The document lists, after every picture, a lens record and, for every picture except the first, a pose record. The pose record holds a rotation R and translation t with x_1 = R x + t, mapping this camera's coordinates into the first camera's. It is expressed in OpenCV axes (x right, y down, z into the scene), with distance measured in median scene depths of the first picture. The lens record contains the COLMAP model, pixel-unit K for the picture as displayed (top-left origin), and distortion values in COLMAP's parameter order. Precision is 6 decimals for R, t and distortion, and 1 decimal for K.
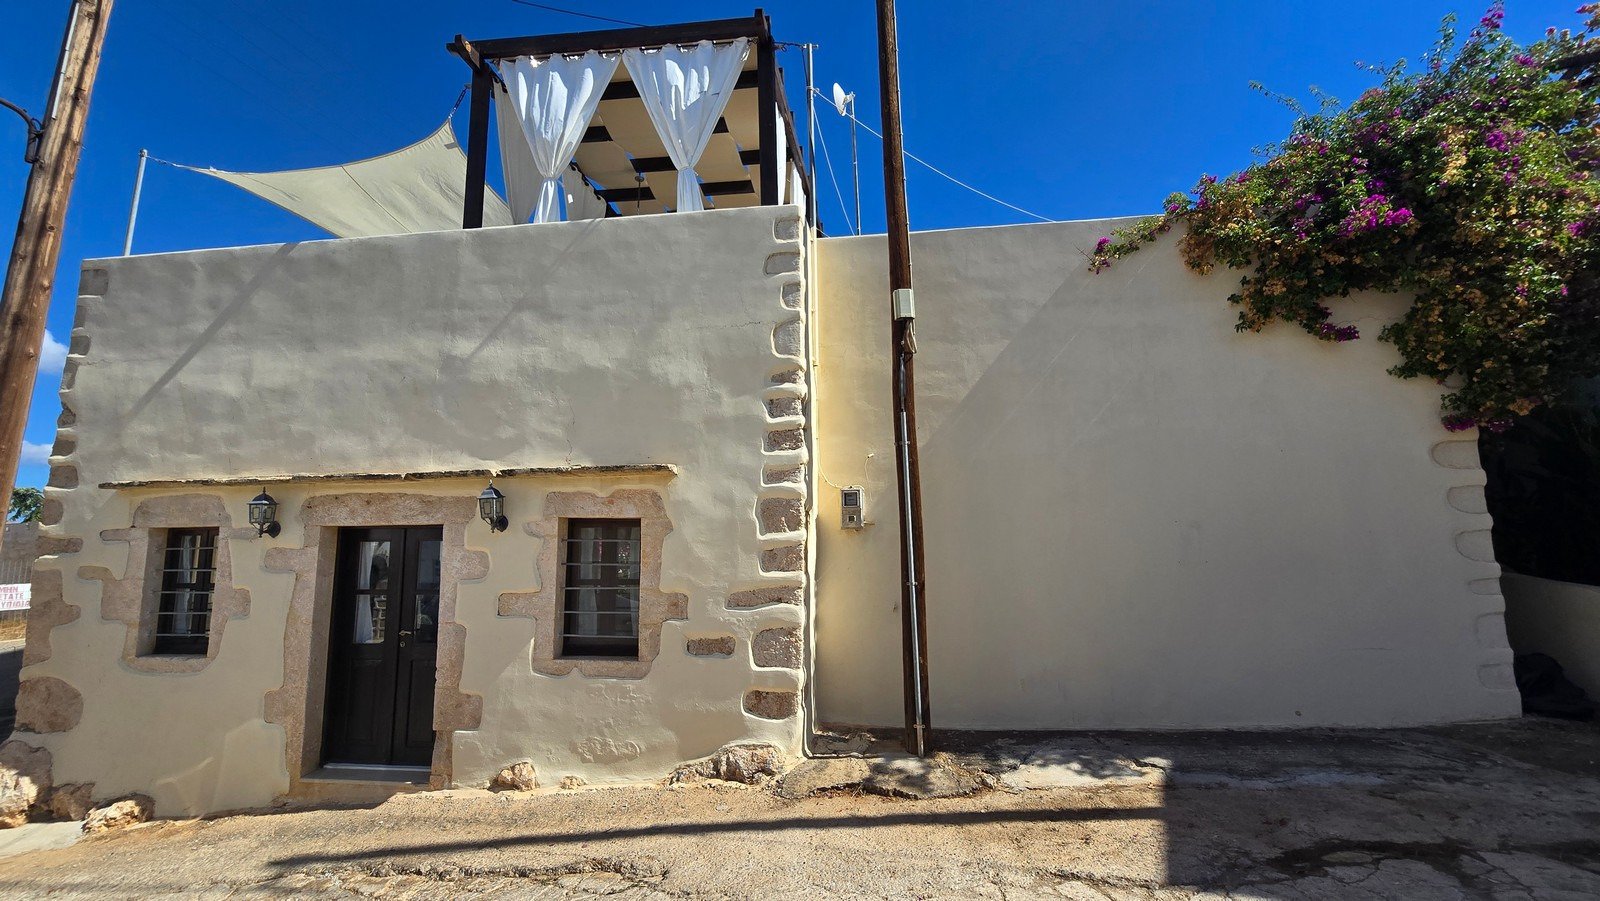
lens RADIAL K [[657.1, 0, 801.9], [0, 657.1, 445.5], [0, 0, 1]] dist [-0.001580, 0.000116]
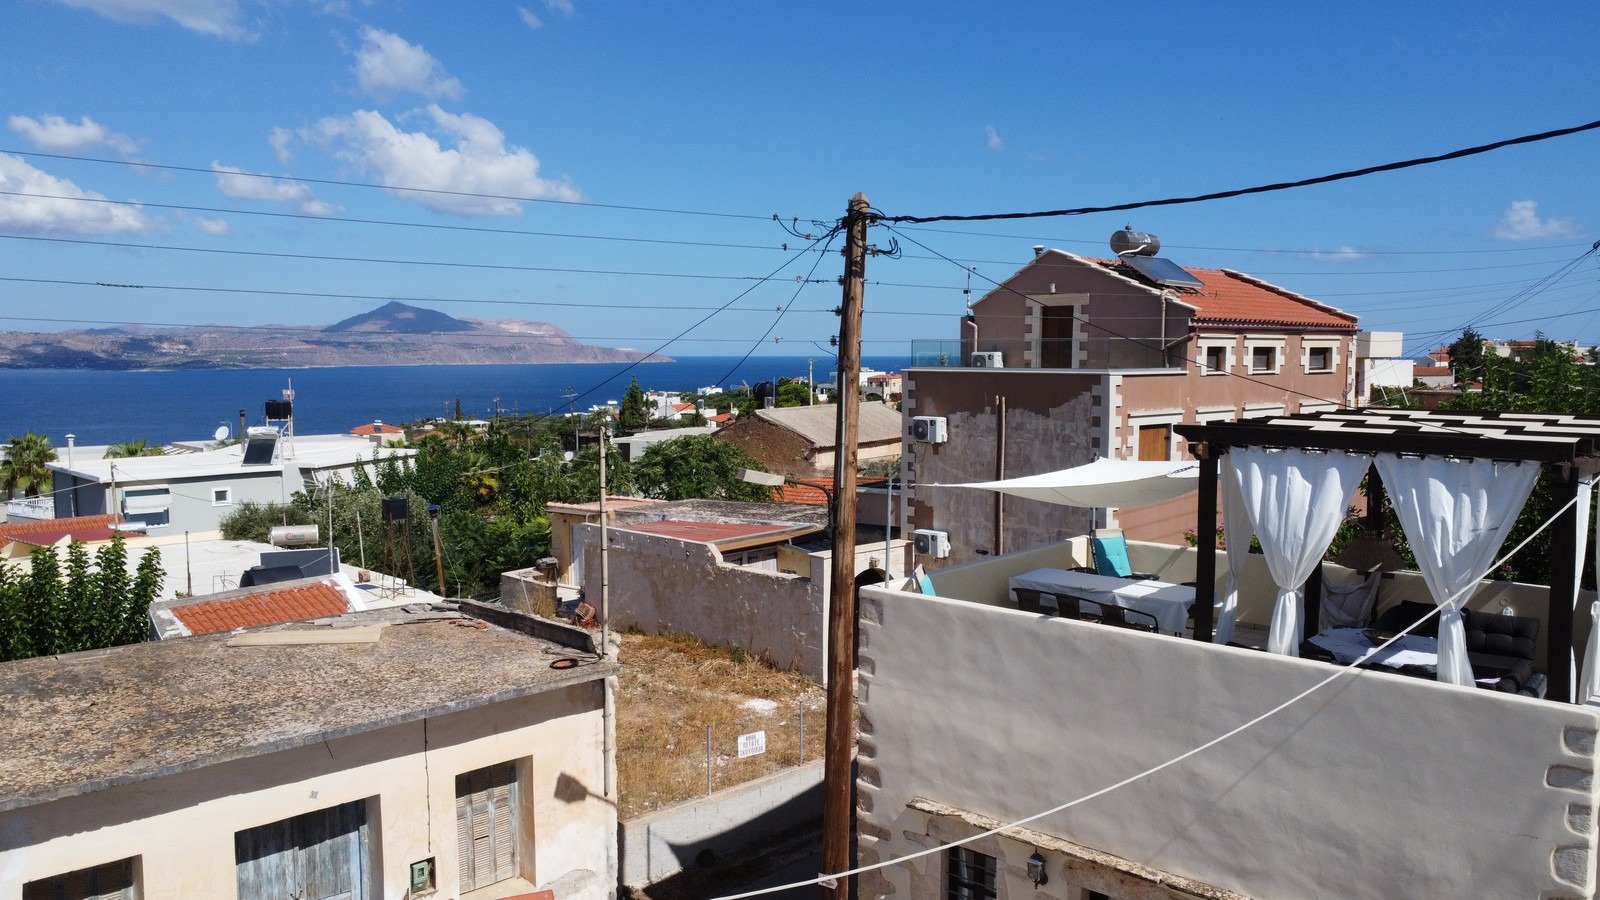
lens RADIAL K [[1197.2, 0, 819.8], [0, 1197.2, 459.9], [0, 0, 1]] dist [0.002468, 0.002943]
pose [[0.825526, 0.064244, -0.560696, 0.014051], [0.064185, 0.976366, 0.206373, -1.075109], [0.560702, -0.206355, 0.801892, -0.782130]]
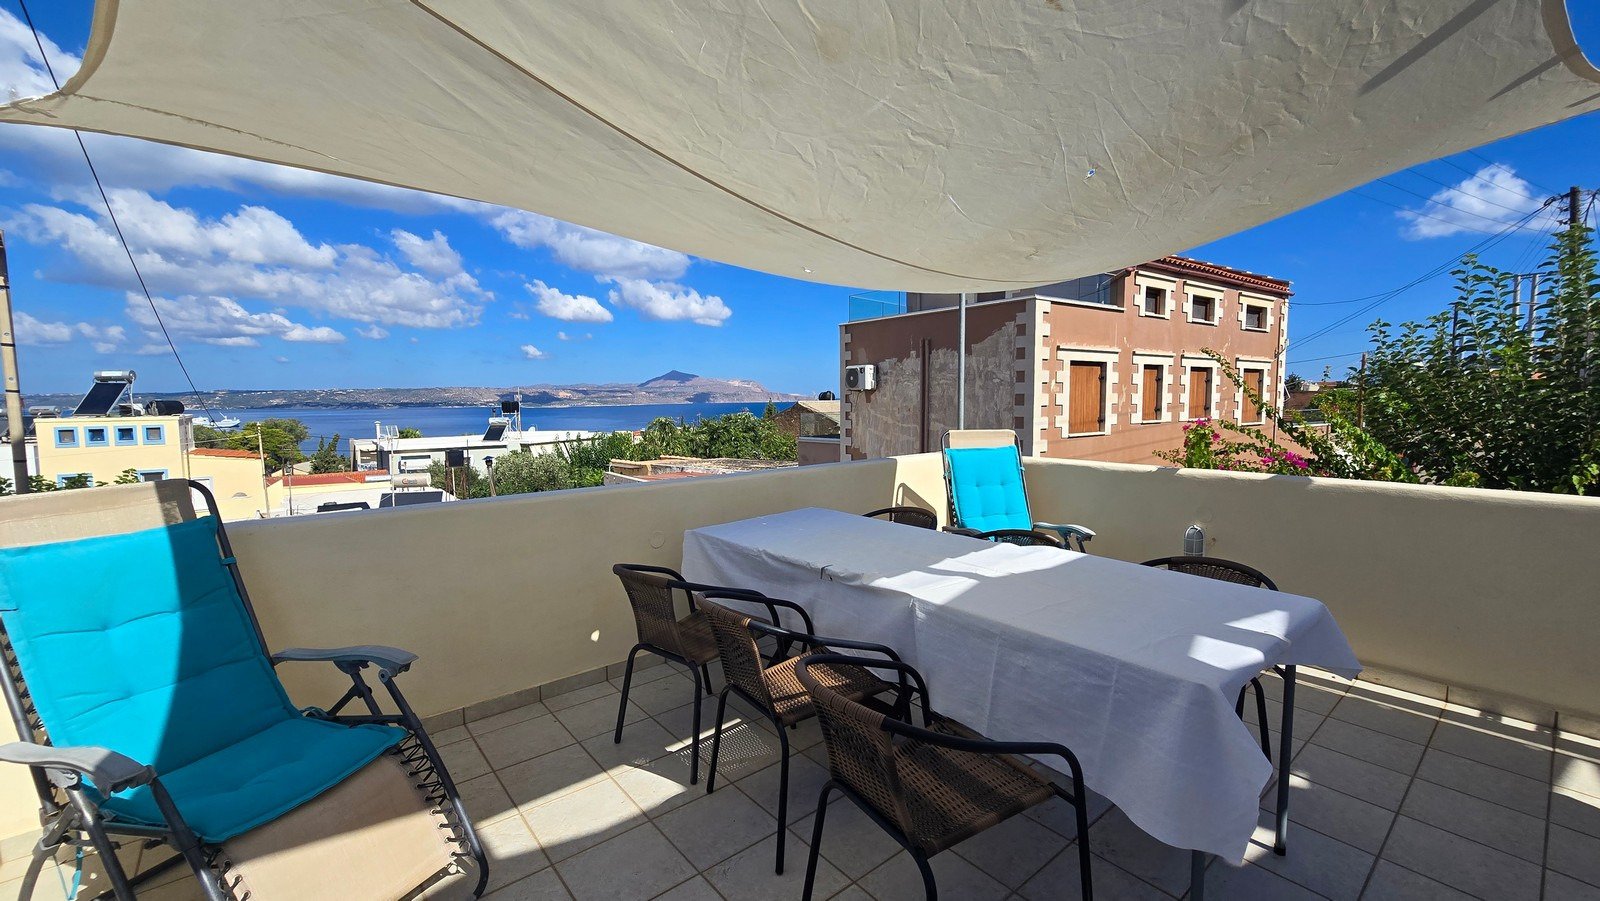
lens RADIAL K [[654.9, 0, 815.6], [0, 654.9, 448.1], [0, 0, 1]] dist [-0.001859, 0.000439]
pose [[0.747398, 0.061952, -0.661482, -0.664278], [0.084556, 0.978676, 0.187198, -0.403311], [0.658974, -0.195844, 0.726222, 1.225658]]
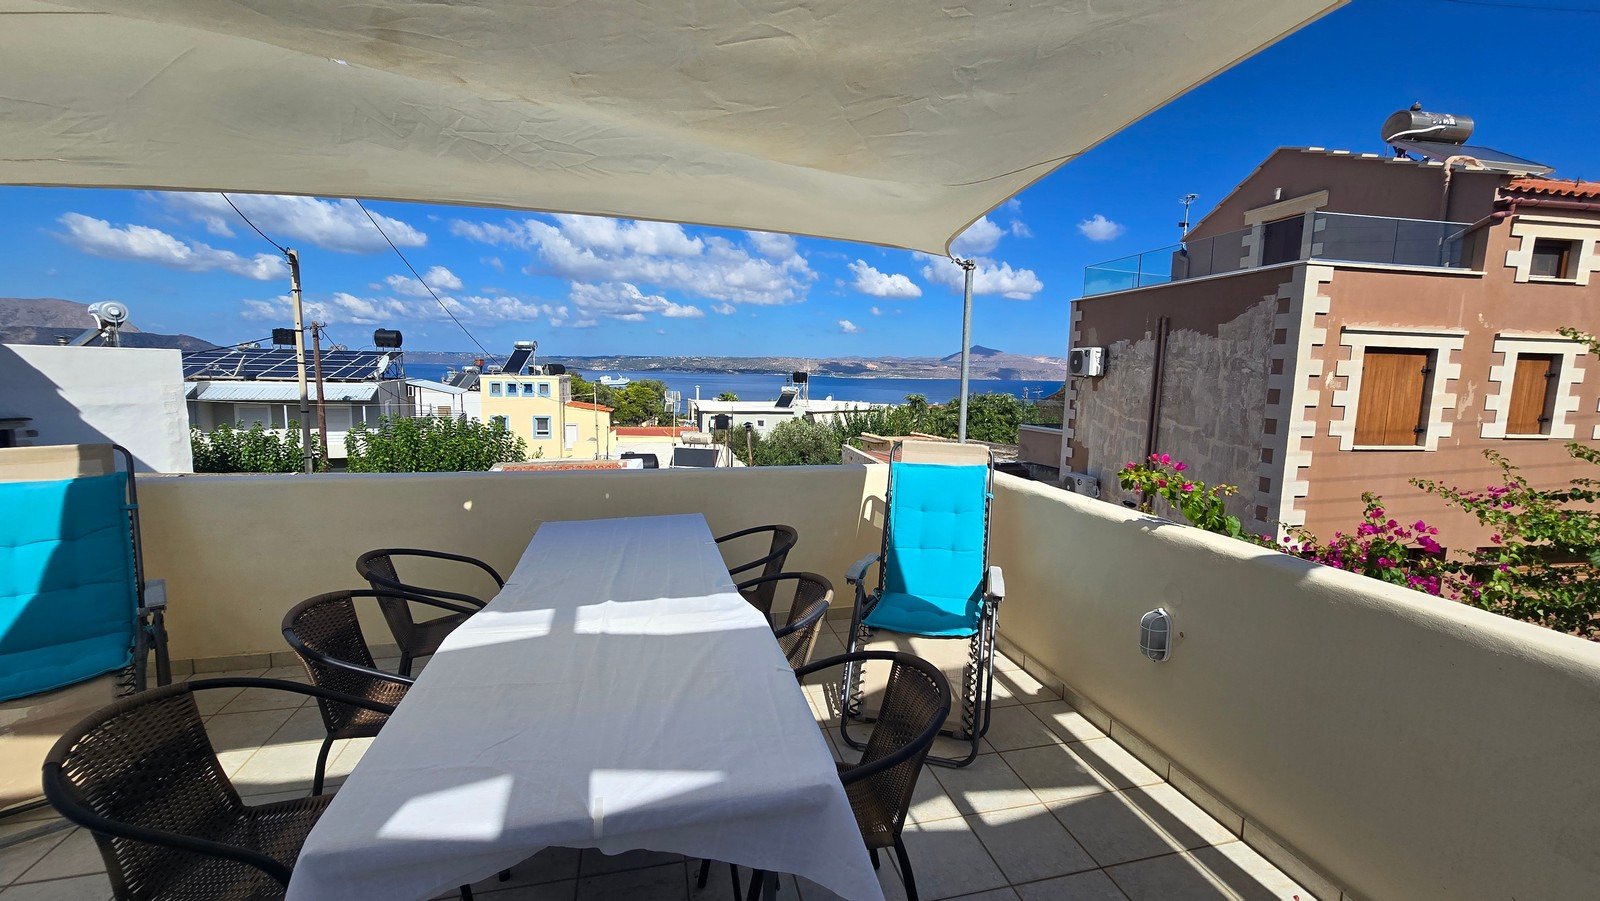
lens RADIAL K [[654.9, 0, 815.6], [0, 654.9, 448.1], [0, 0, 1]] dist [-0.001859, 0.000439]
pose [[0.384306, 0.135652, -0.913185, -0.504917], [0.092684, 0.978480, 0.184357, -0.385772], [0.918541, -0.155488, 0.363463, 1.570497]]
